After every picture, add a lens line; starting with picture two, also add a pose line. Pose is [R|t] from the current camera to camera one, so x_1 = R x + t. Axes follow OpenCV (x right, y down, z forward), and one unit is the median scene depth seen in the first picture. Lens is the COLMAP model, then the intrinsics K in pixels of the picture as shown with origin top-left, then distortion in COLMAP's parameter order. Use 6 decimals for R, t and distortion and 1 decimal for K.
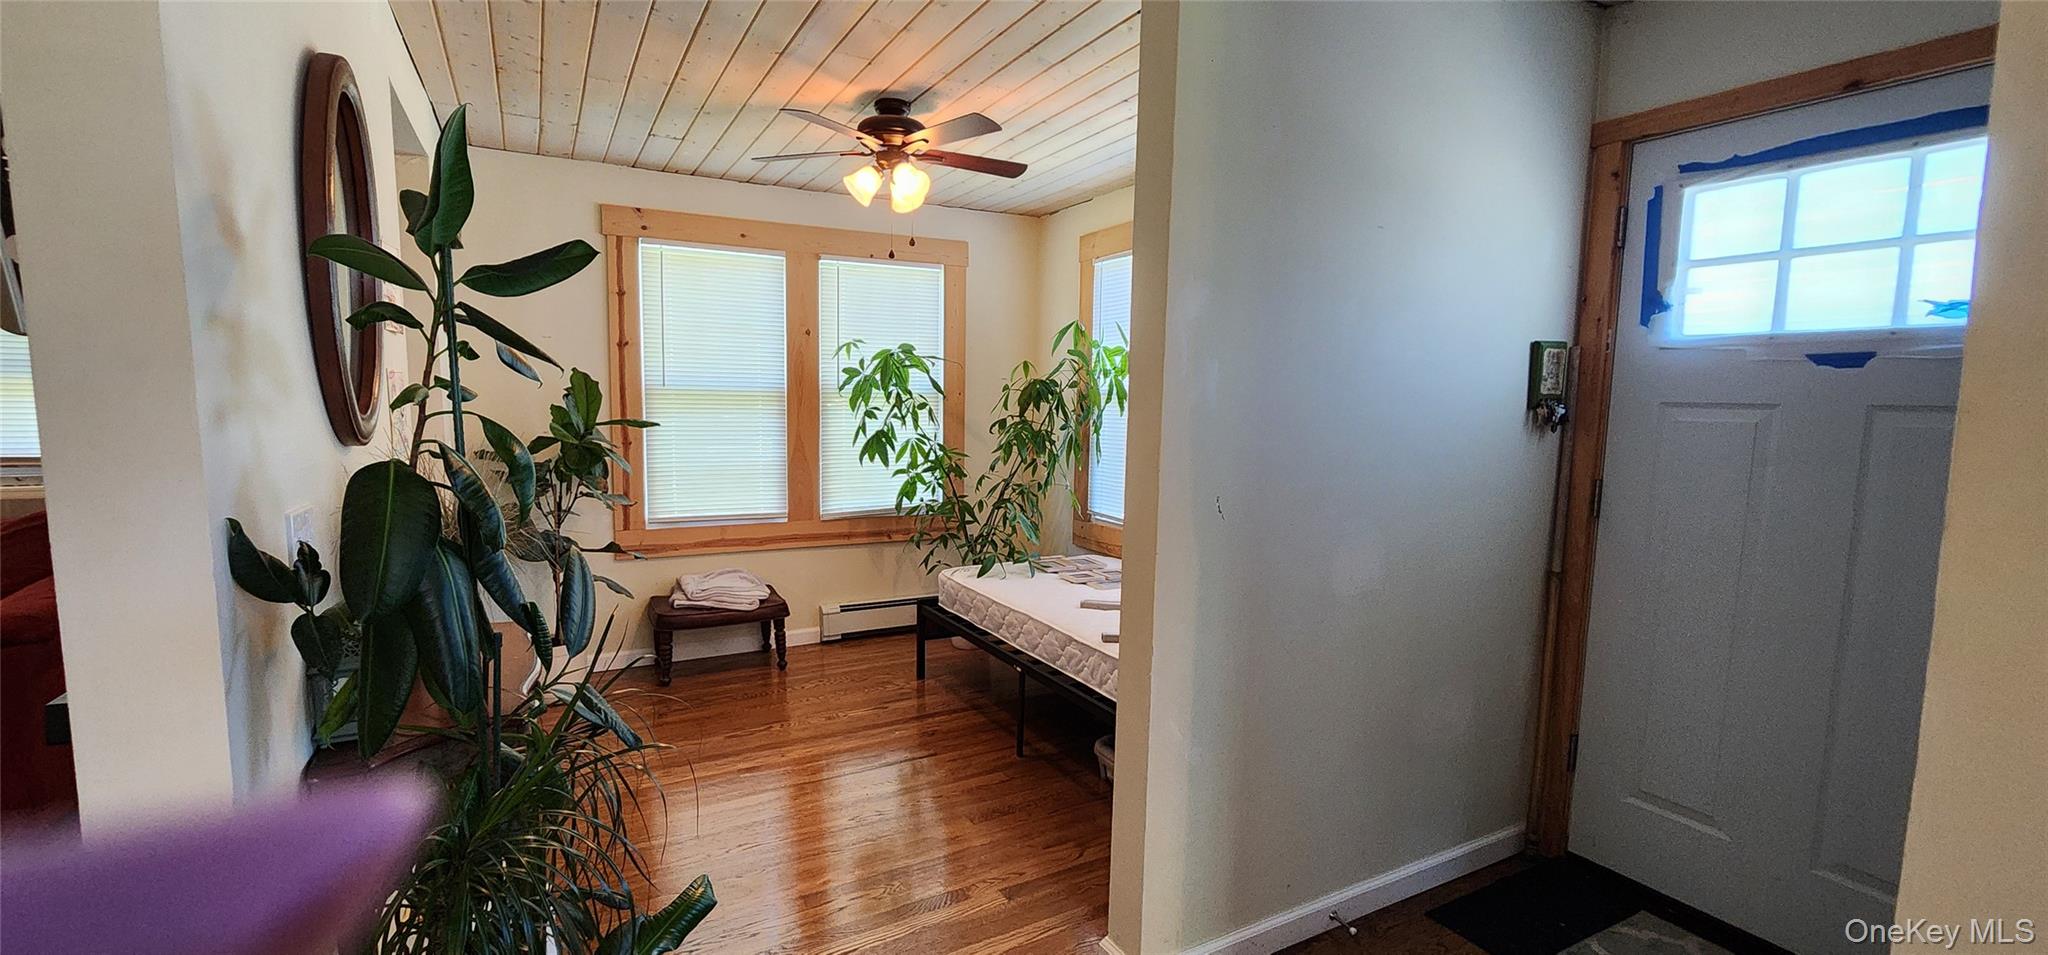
lens RADIAL K [[851.2, 0, 1018.9], [0, 851.2, 483.9], [0, 0, 1]] dist [-0.000100, 0.001220]
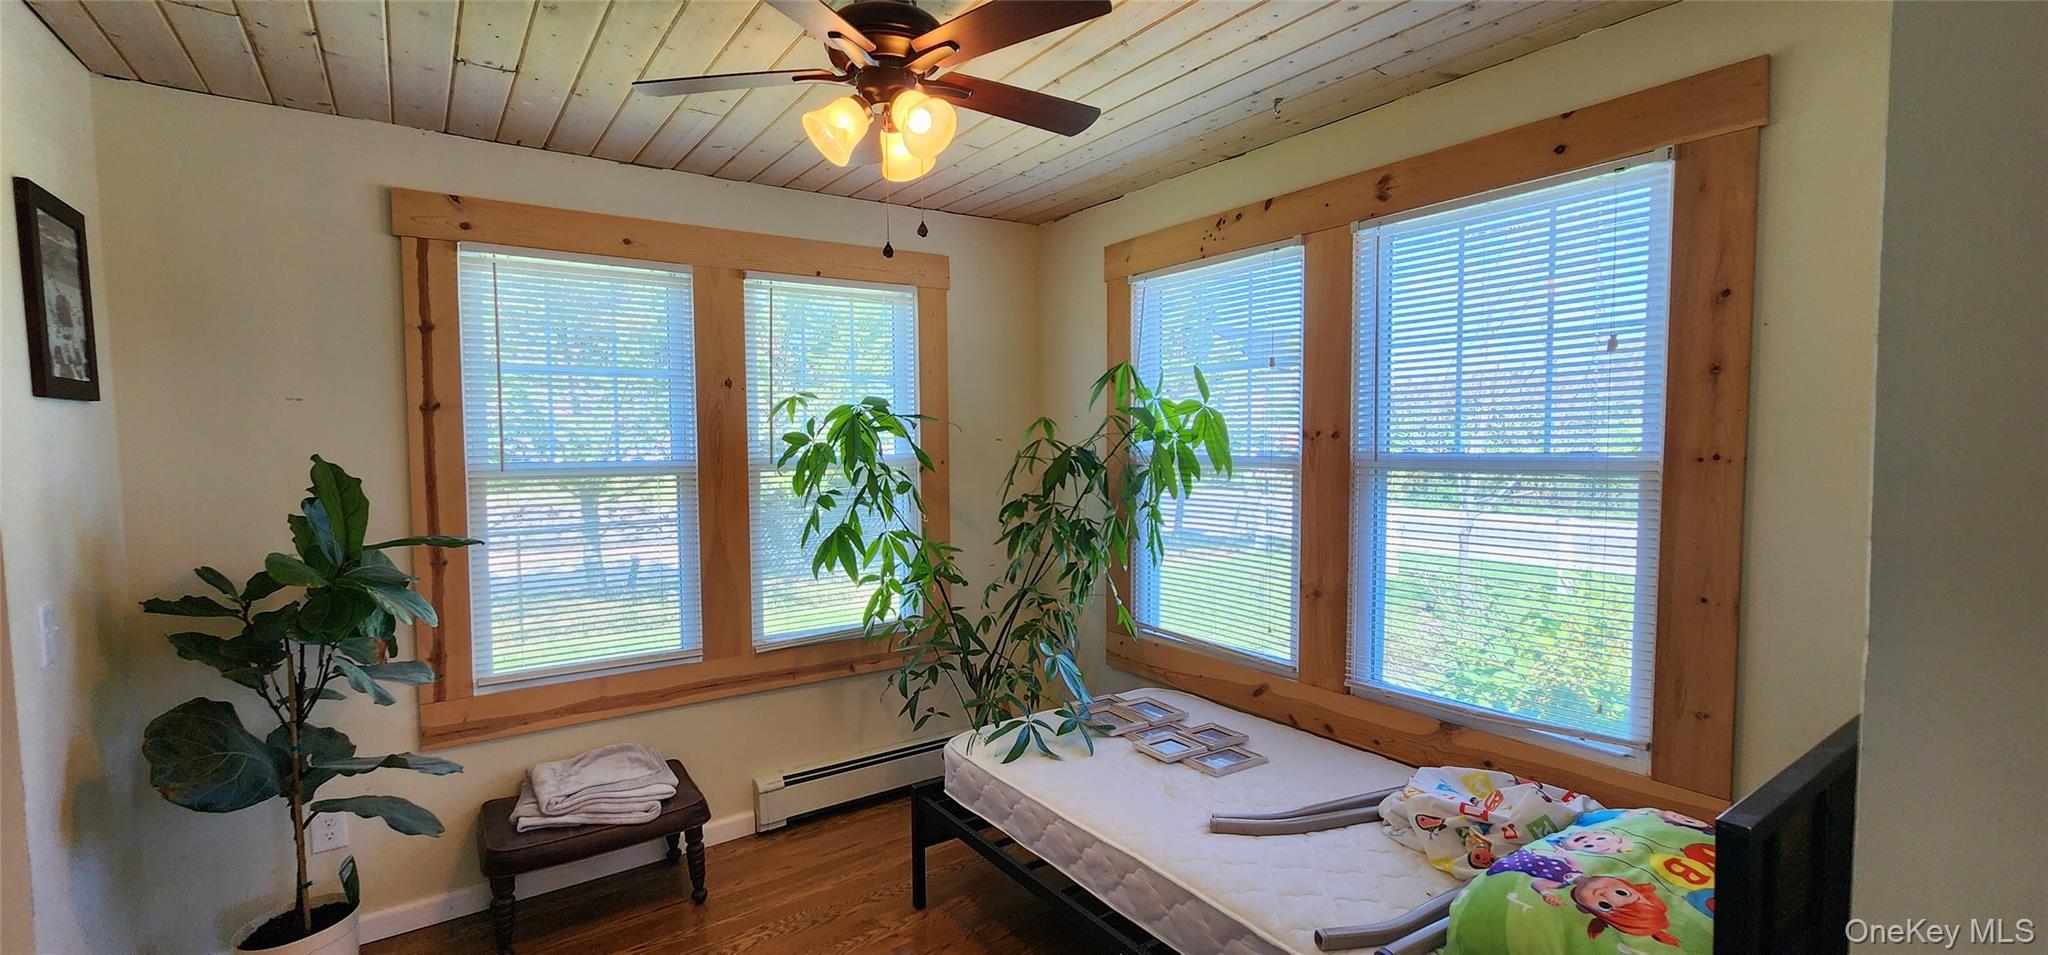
lens RADIAL K [[851.2, 0, 1022.0], [0, 851.2, 485.6], [0, 0, 1]] dist [-0.000100, 0.001220]
pose [[0.994048, -0.030072, 0.104714, -0.090530], [0.034787, 0.998448, -0.043493, -0.059843], [-0.103244, 0.046877, 0.993551, 0.309736]]
